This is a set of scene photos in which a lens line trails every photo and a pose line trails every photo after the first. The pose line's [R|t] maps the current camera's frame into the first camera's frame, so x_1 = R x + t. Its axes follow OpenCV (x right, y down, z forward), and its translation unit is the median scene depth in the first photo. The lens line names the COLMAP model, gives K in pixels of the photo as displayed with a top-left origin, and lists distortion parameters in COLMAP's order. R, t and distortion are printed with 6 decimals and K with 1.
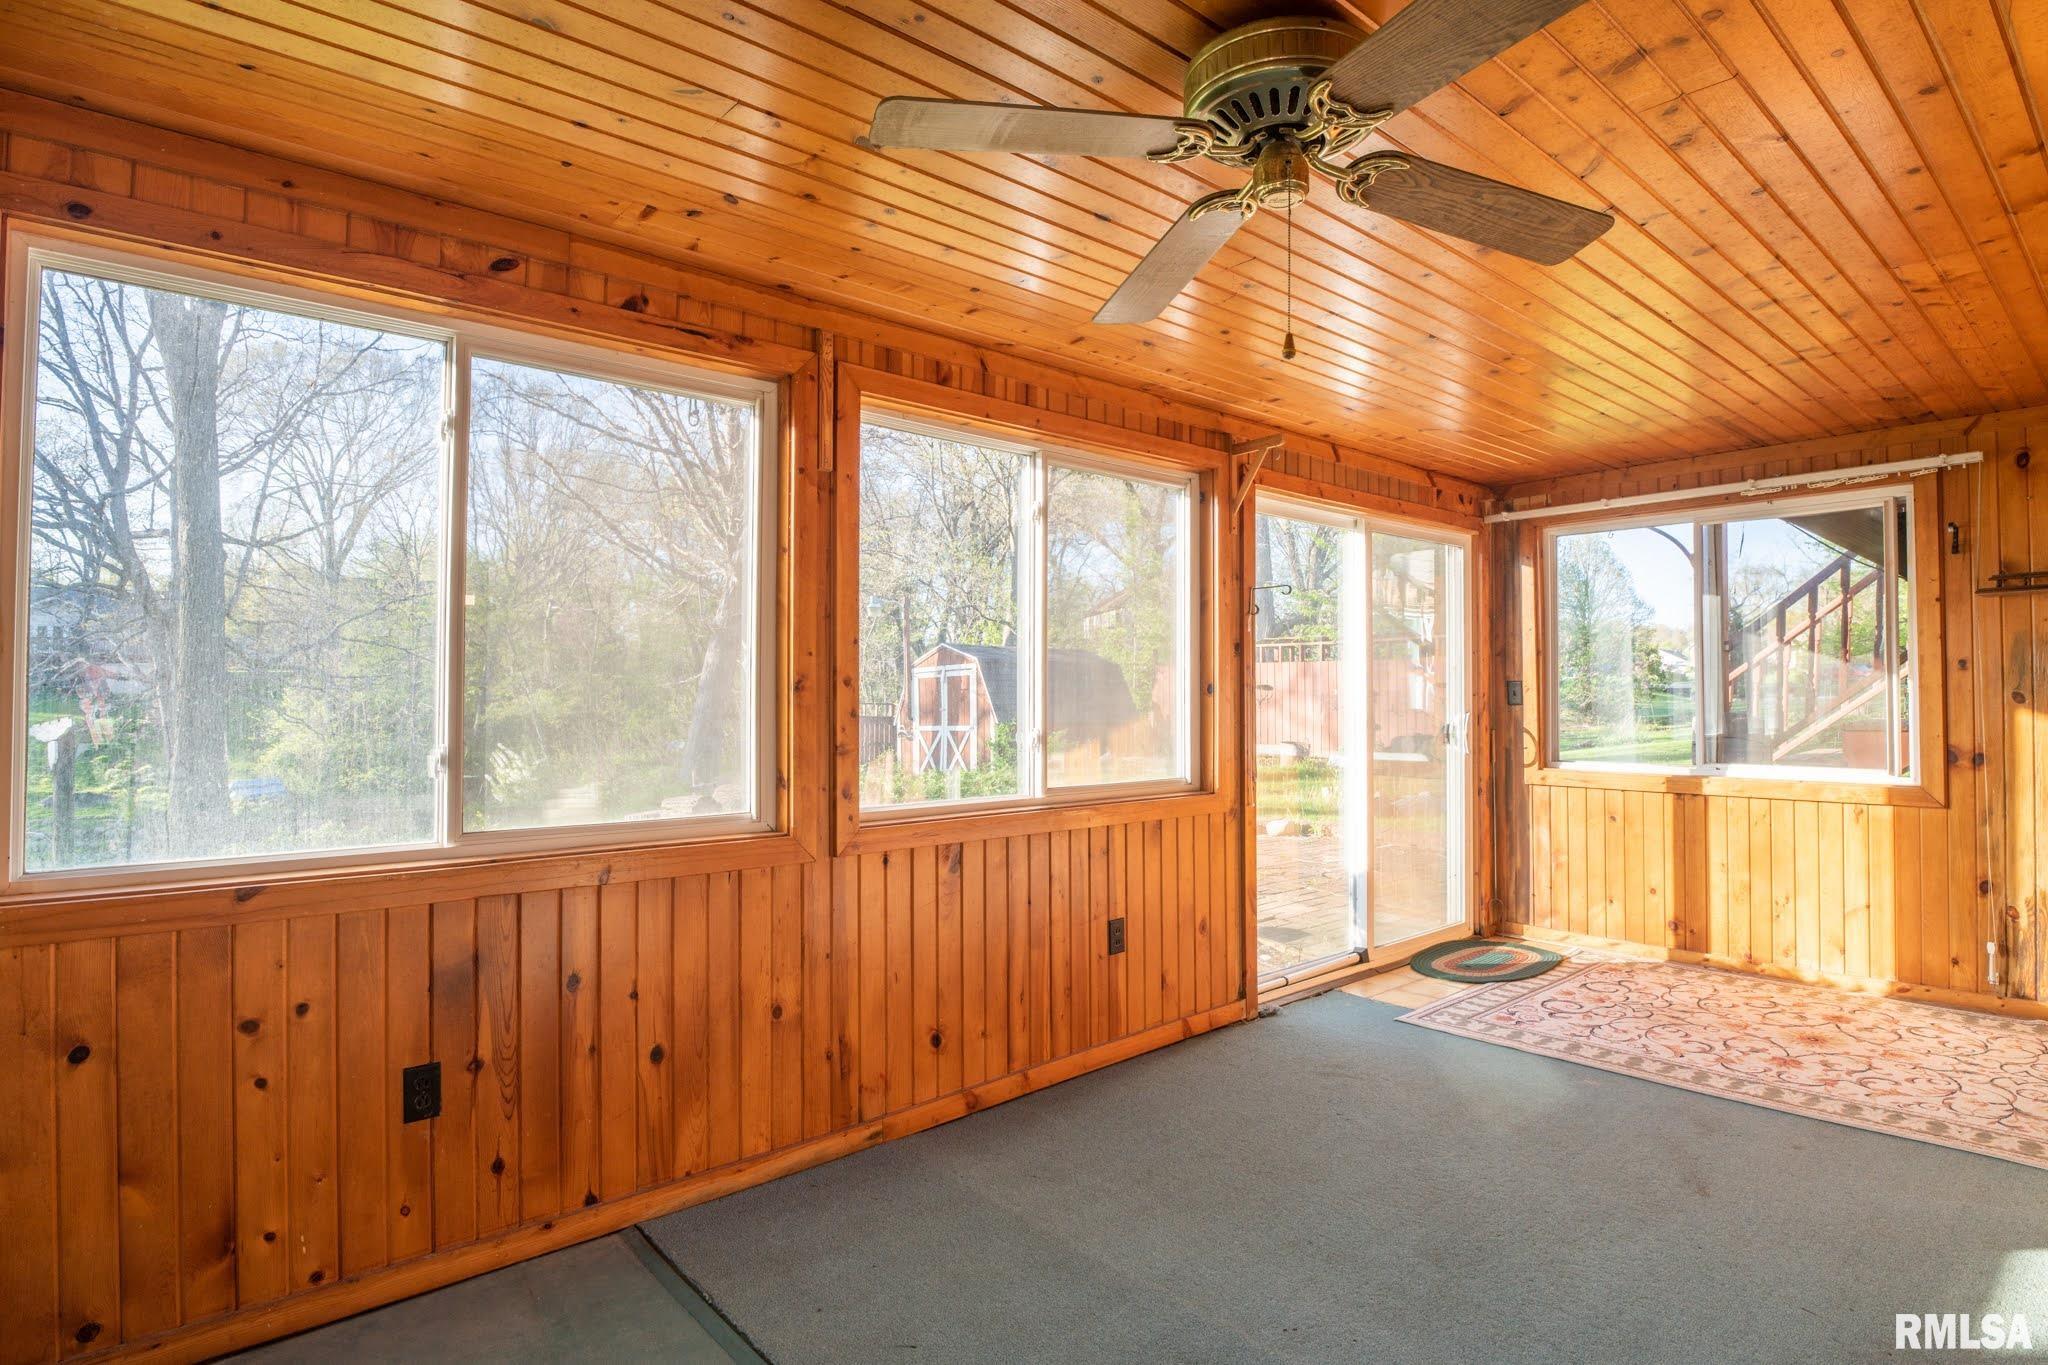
lens RADIAL K [[1066.8, 0, 1082.8], [0, 1066.8, 680.6], [0, 0, 1]] dist [-0.034460, -0.001167]
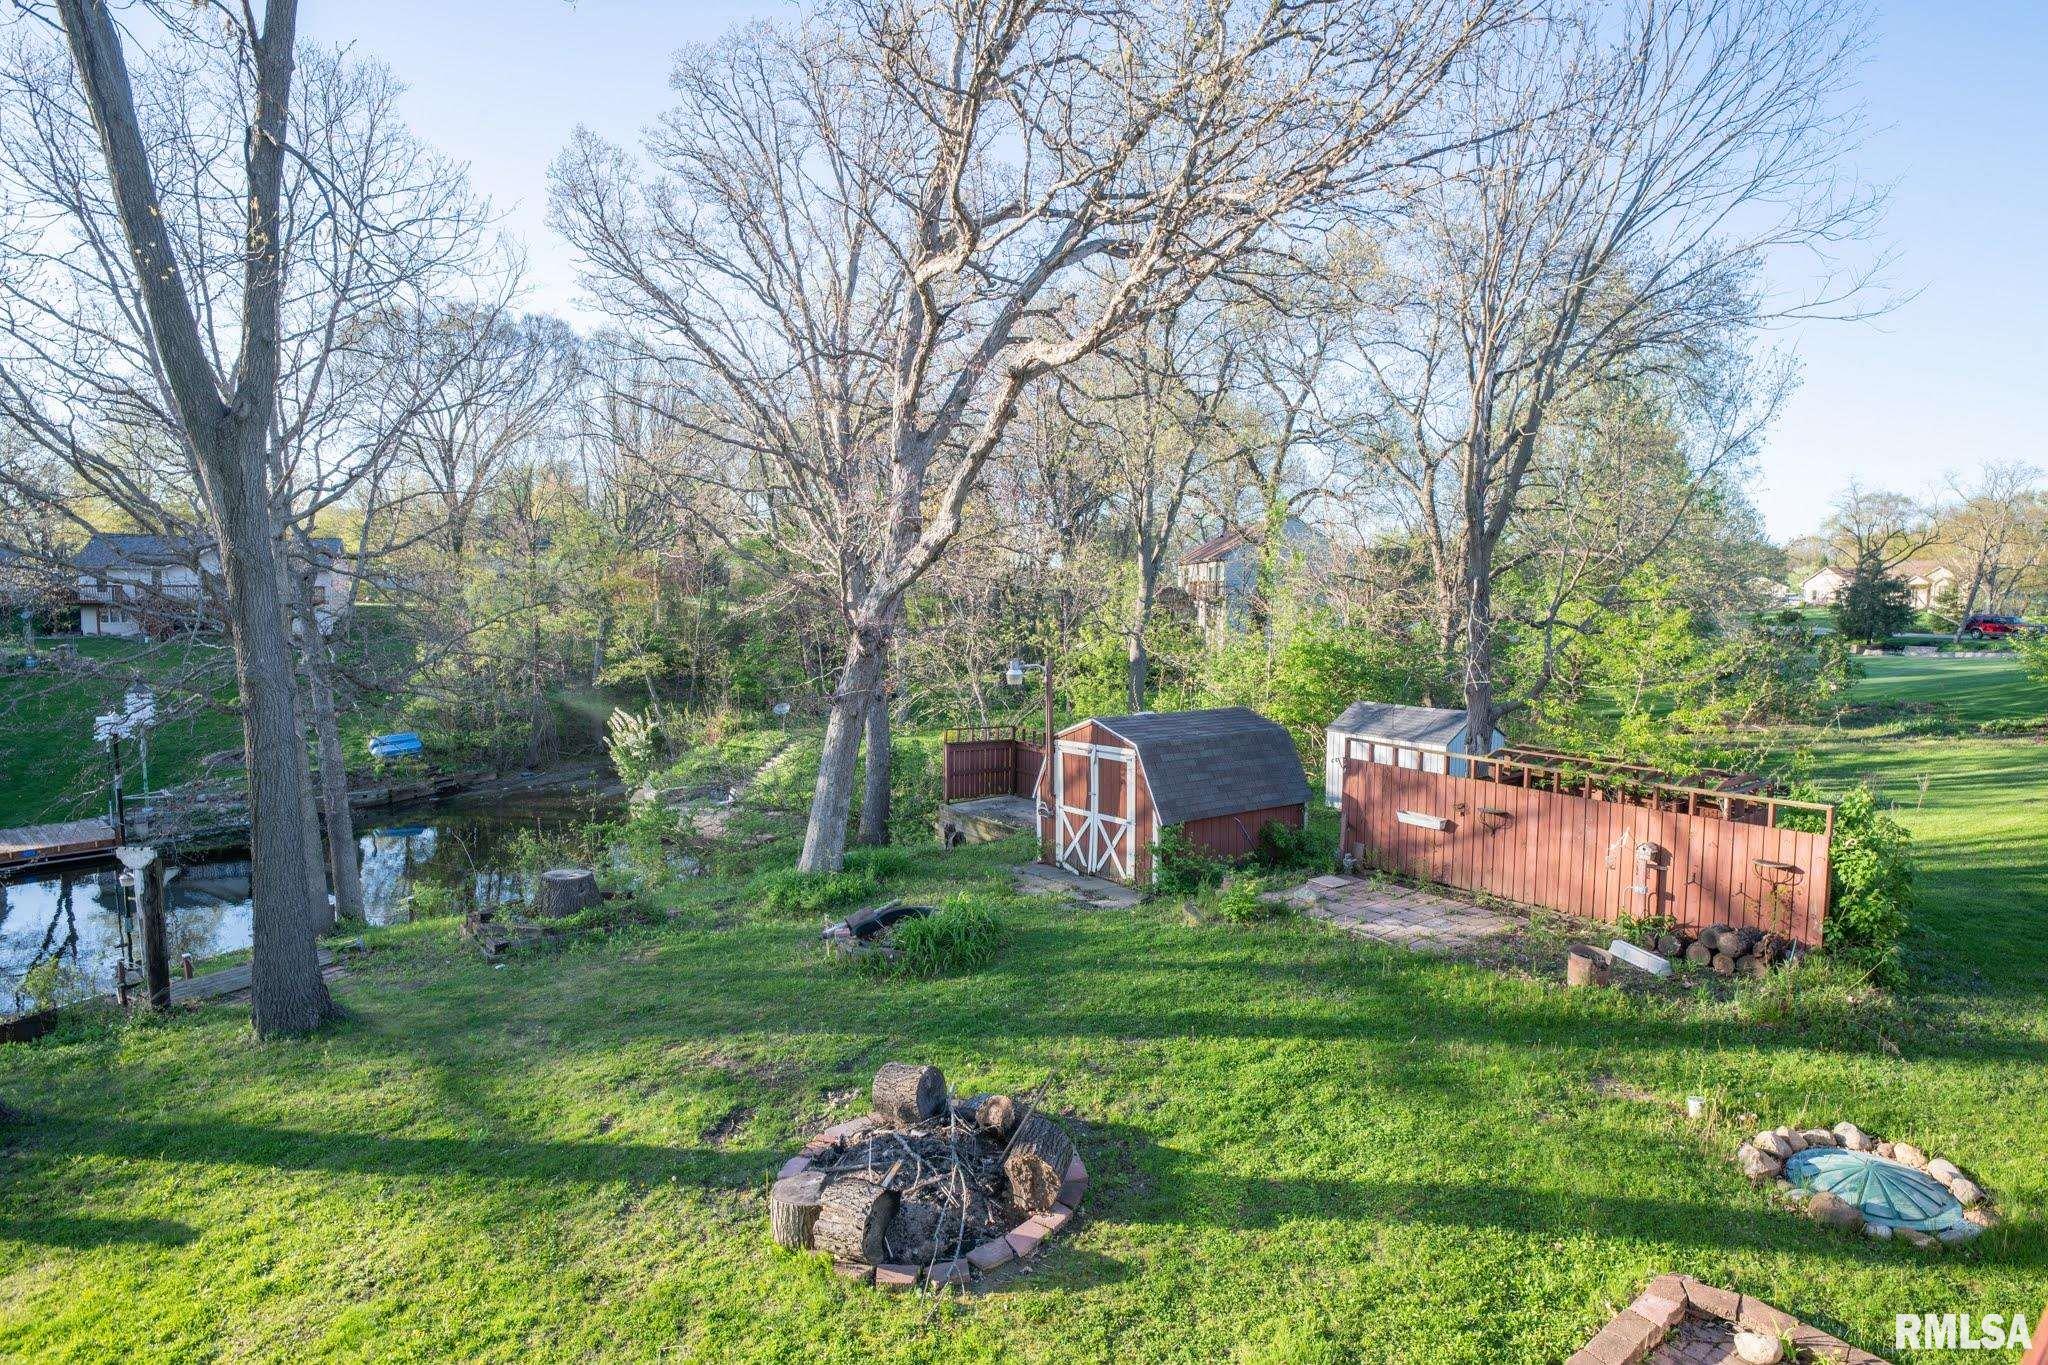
lens RADIAL K [[1014.3, 0, 1031.7], [0, 1014.3, 675.8], [0, 0, 1]] dist [-0.024718, -0.002481]
pose [[0.993241, 0.015810, -0.114991, -0.079016], [-0.005440, 0.995932, 0.089940, -0.130108], [0.115946, -0.088706, 0.989287, 0.160546]]
